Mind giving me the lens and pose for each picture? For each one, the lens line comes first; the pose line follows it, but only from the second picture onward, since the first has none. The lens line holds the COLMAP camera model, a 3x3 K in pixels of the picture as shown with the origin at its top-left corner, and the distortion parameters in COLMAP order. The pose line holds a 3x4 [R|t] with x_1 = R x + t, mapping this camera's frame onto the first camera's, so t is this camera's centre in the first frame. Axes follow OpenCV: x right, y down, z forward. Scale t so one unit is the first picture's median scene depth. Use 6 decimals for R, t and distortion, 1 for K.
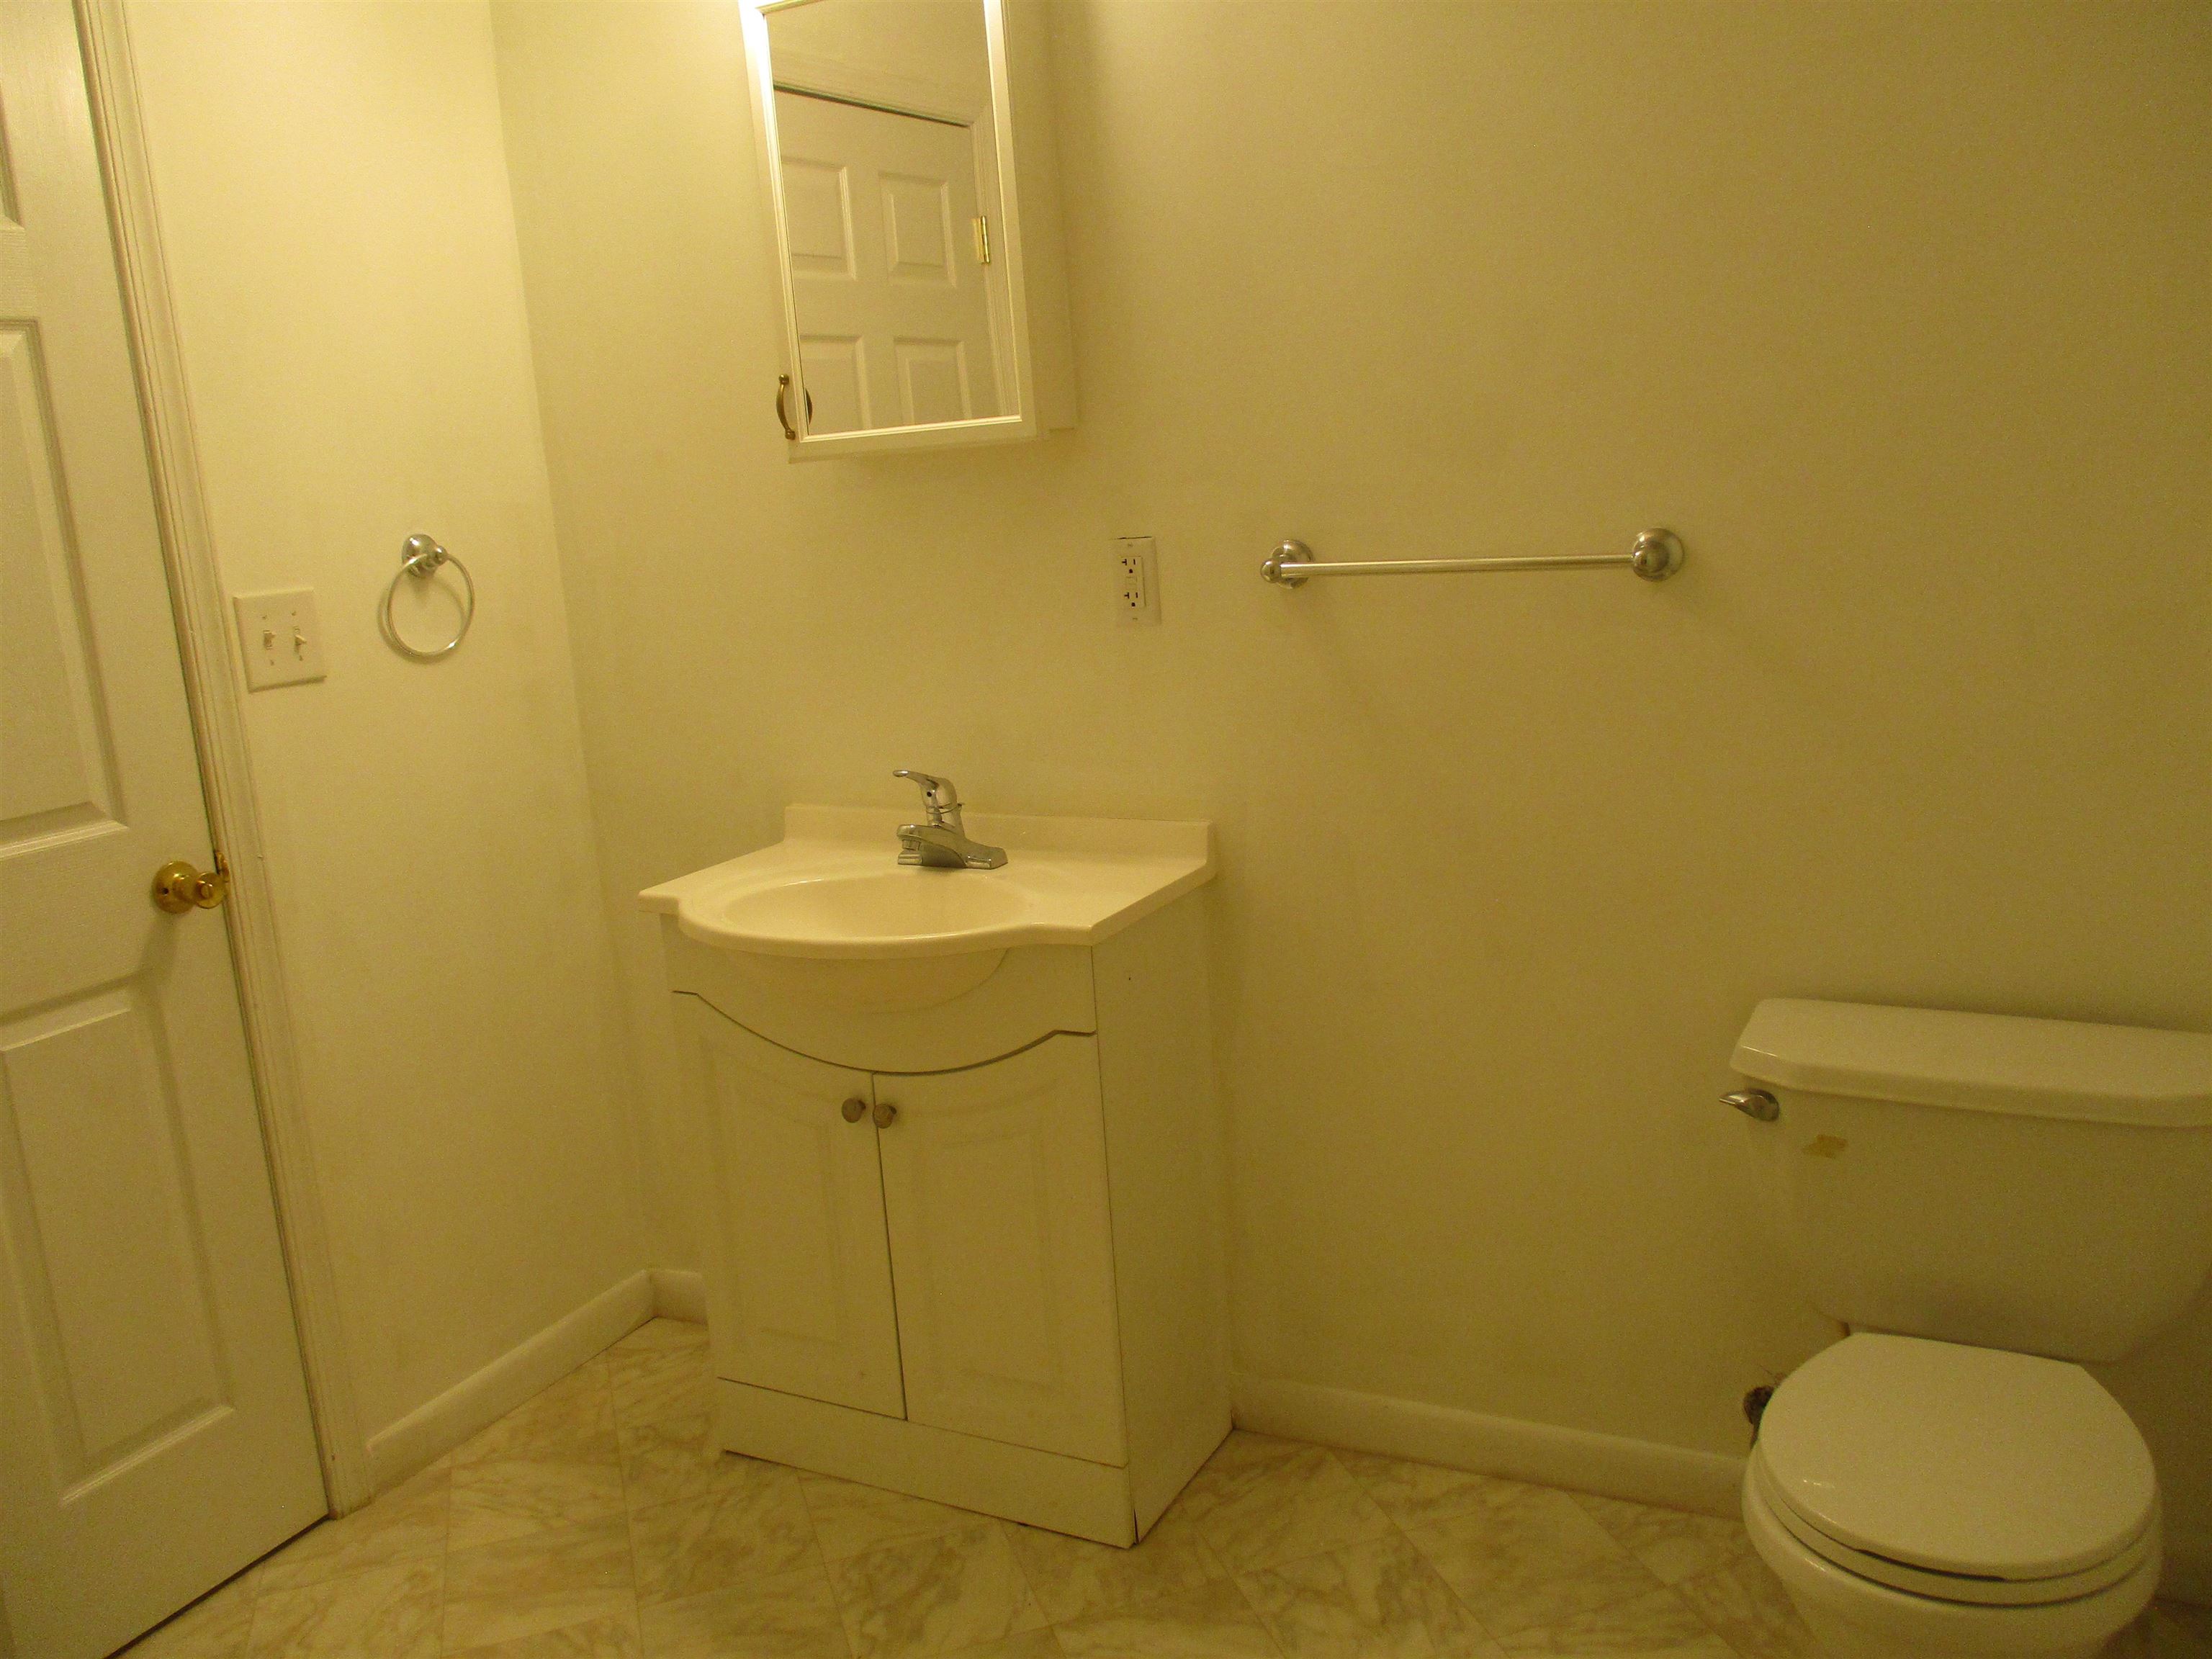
lens RADIAL K [[1839.4, 0, 1107.7], [0, 1839.4, 831.0], [0, 0, 1]] dist [-0.049899, 0.040558]
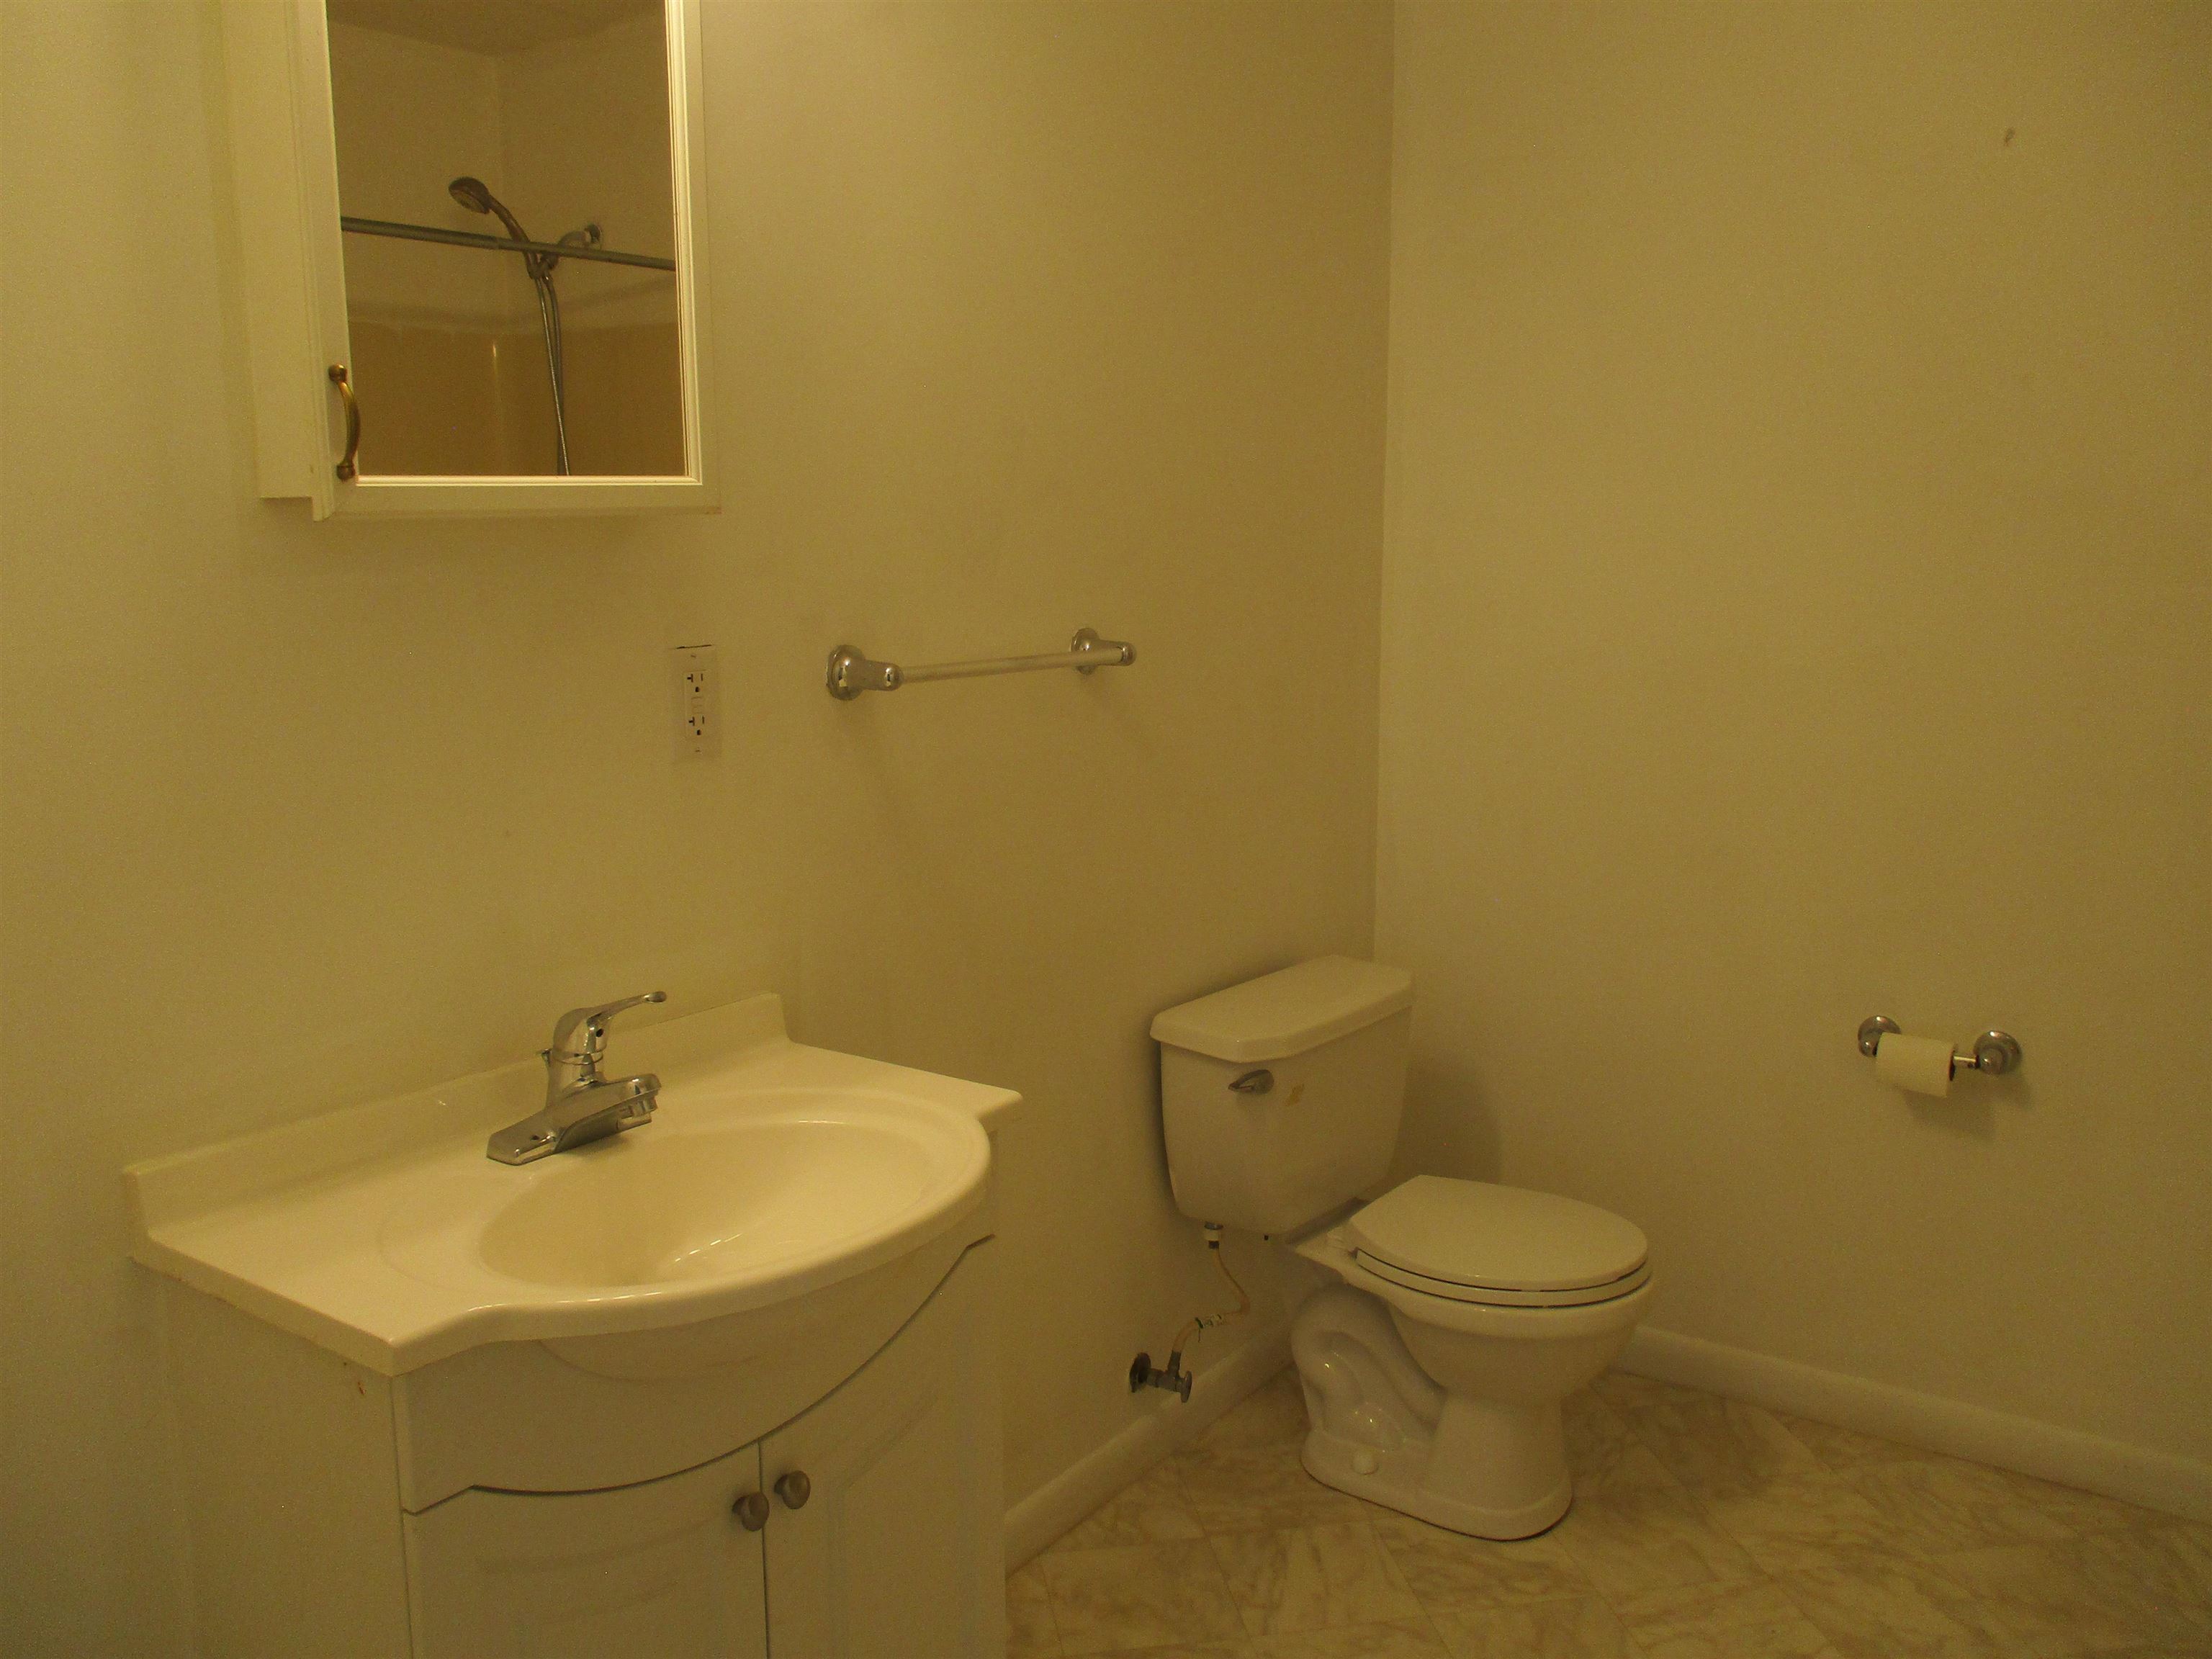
lens RADIAL K [[1839.4, 0, 1107.7], [0, 1839.4, 826.6], [0, 0, 1]] dist [-0.049899, 0.040558]
pose [[0.154096, -0.096648, 0.983318, -0.738057], [0.198305, 0.977980, 0.065047, -0.103188], [-0.967951, 0.184973, 0.169869, 0.727861]]
